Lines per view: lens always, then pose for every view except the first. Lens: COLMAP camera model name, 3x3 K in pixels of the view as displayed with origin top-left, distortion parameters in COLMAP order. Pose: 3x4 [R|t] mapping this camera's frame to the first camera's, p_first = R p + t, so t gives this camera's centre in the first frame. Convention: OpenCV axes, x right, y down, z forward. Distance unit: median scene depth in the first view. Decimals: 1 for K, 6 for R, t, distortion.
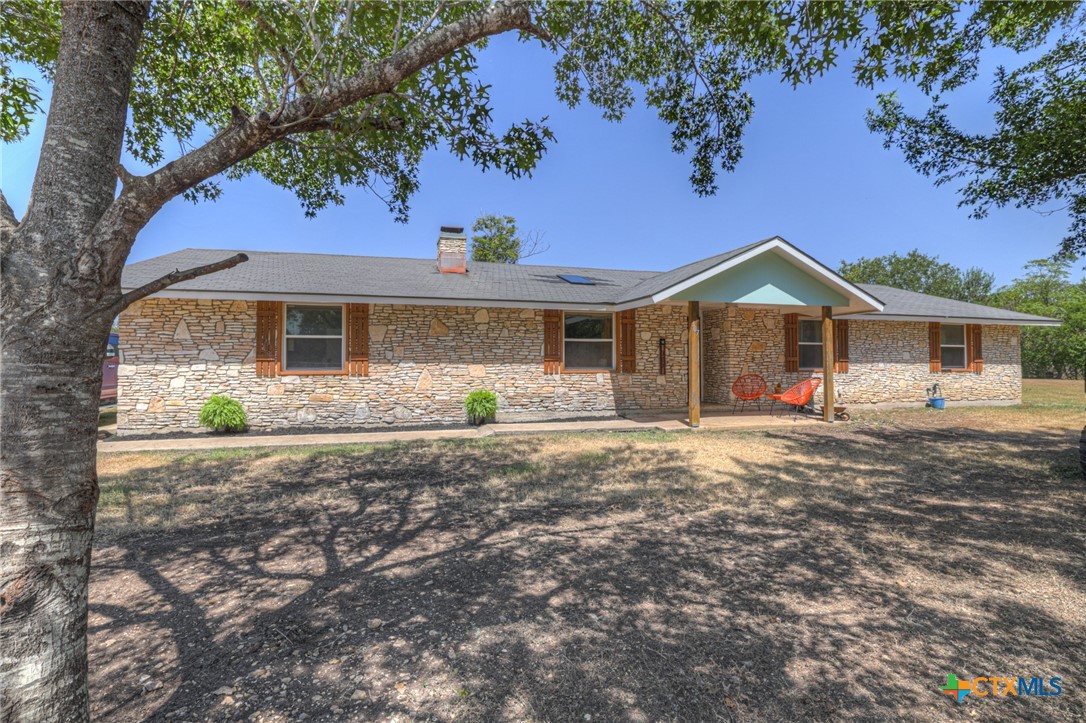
lens RADIAL K [[508.2, 0, 543.0], [0, 508.2, 361.5], [0, 0, 1]] dist [-0.046771, 0.025556]
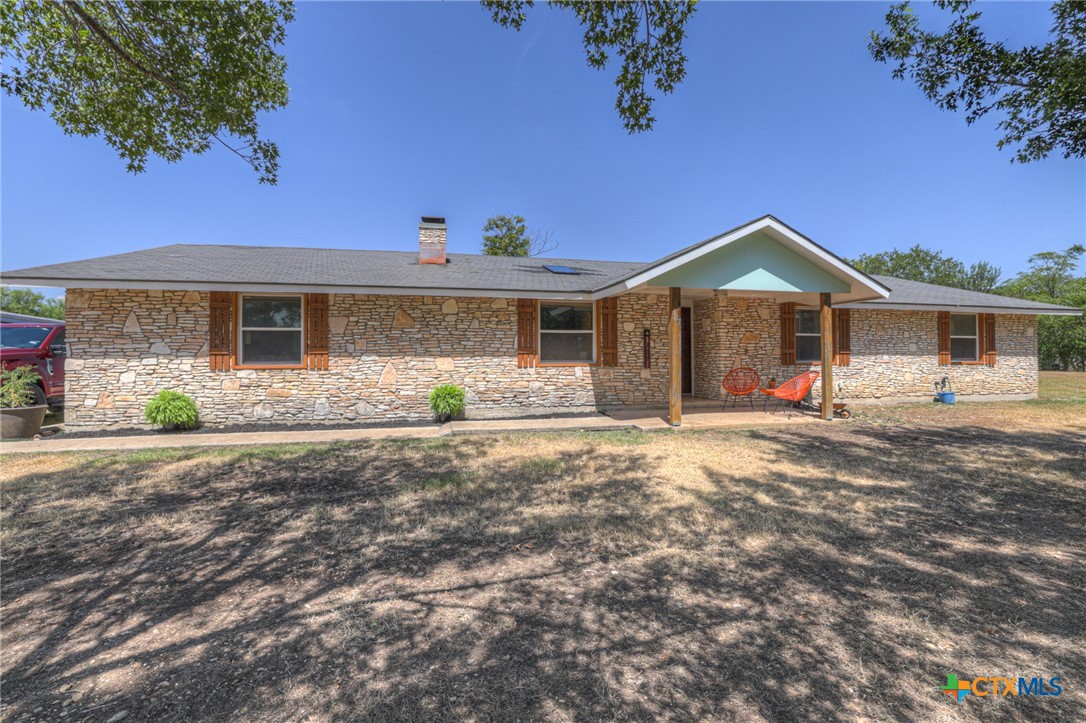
lens RADIAL K [[465.3, 0, 543.0], [0, 465.3, 361.5], [0, 0, 1]] dist [-0.046432, 0.016375]
pose [[0.998885, -0.002193, -0.047155, 0.102410], [0.002827, 0.999906, 0.013395, 0.002212], [0.047122, -0.013513, 0.998798, 0.159104]]
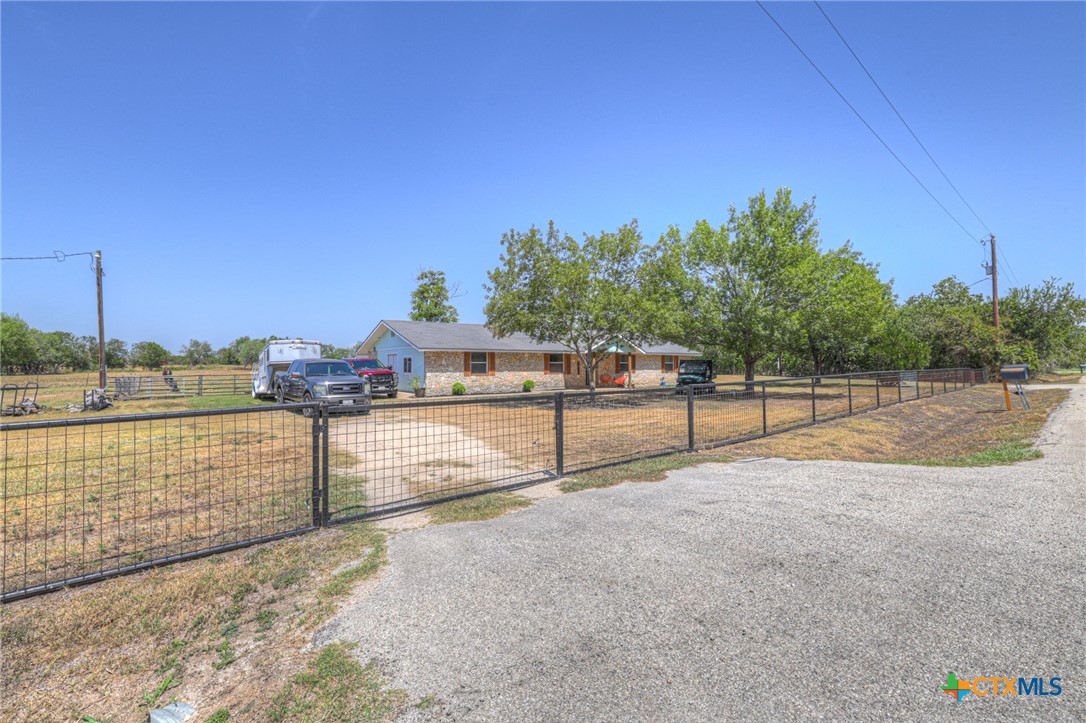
lens RADIAL K [[495.7, 0, 543.0], [0, 495.7, 361.5], [0, 0, 1]] dist [-0.001283, -0.000105]
pose [[0.935501, 0.001169, 0.353323, -1.158032], [-0.001574, 0.999998, 0.000860, -0.060597], [-0.353322, -0.001360, 0.935501, -1.909908]]
